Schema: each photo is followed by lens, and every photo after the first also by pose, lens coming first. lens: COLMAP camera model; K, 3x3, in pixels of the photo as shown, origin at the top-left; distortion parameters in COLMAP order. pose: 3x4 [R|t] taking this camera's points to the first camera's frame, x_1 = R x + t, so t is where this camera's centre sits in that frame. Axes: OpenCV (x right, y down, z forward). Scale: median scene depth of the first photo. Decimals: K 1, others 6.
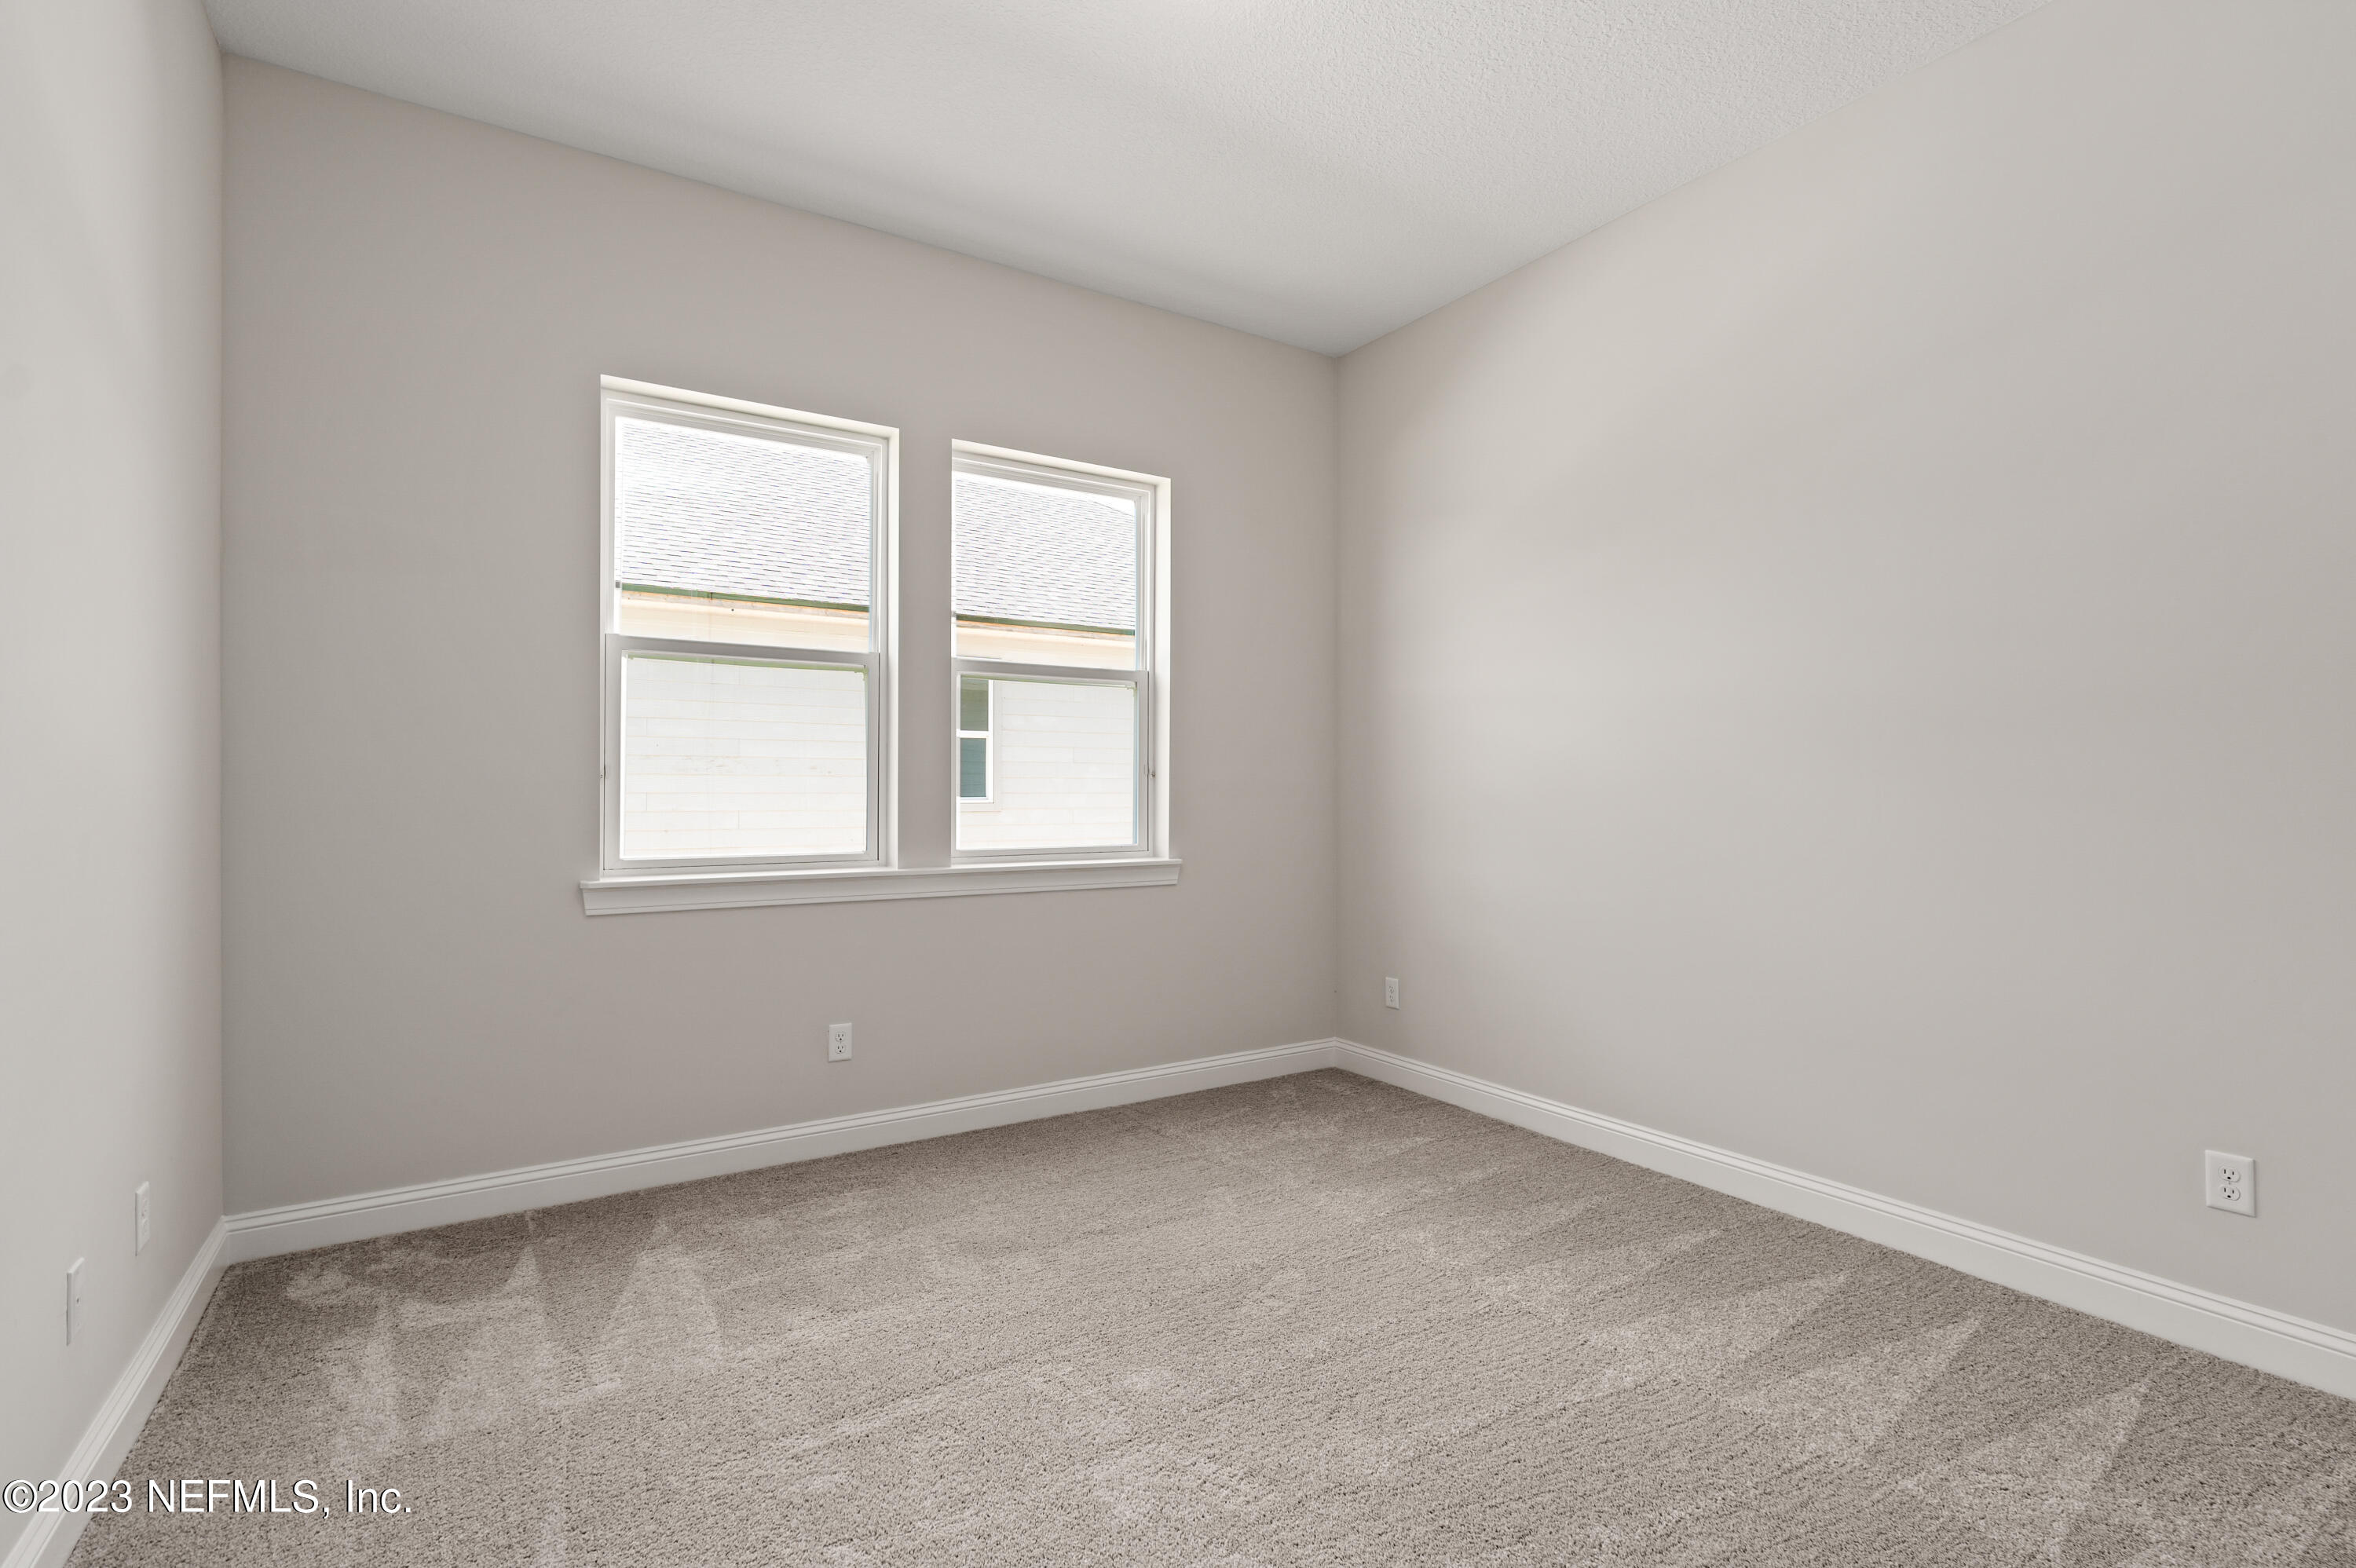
lens RADIAL K [[1096.5, 0, 1191.7], [0, 1096.5, 774.2], [0, 0, 1]] dist [-0.009761, 0.000411]
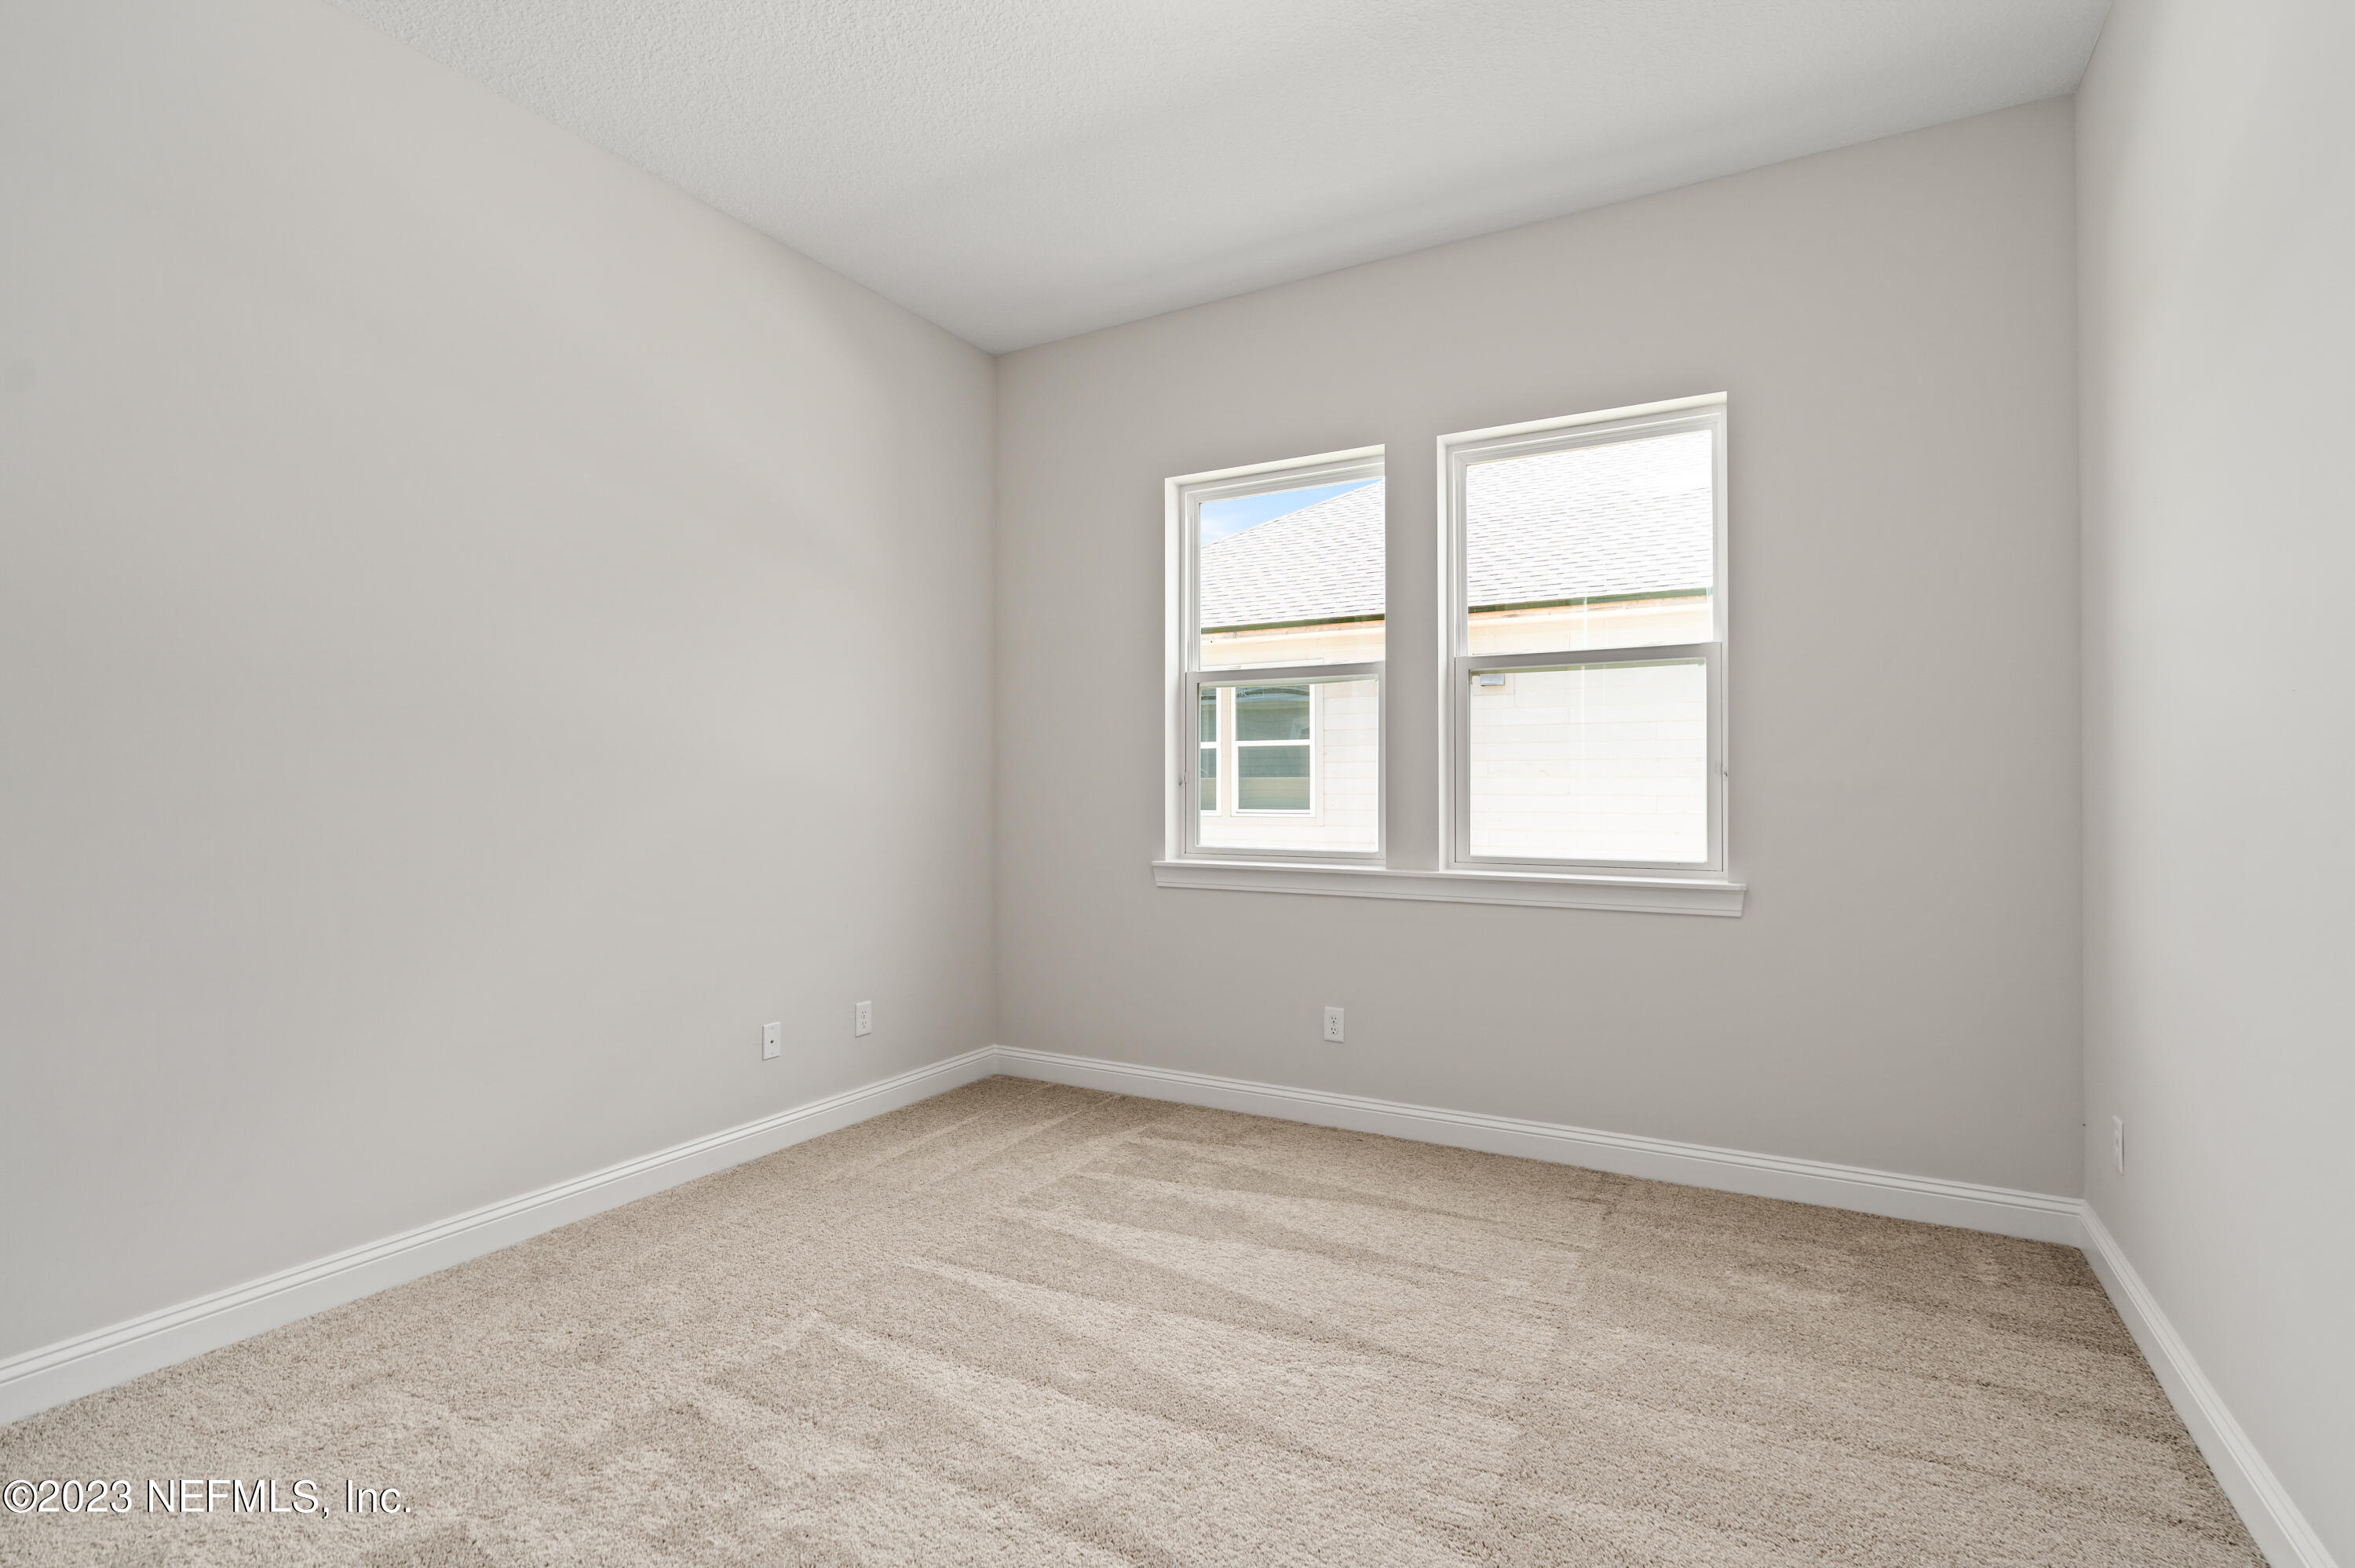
lens RADIAL K [[1096.0, 0, 1191.2], [0, 1096.0, 774.2], [0, 0, 1]] dist [-0.009761, 0.000411]
pose [[0.457131, -0.014979, -0.889273, 0.583860], [0.014241, 0.999853, -0.009521, 0.004556], [0.889286, -0.008312, 0.457277, 0.376814]]
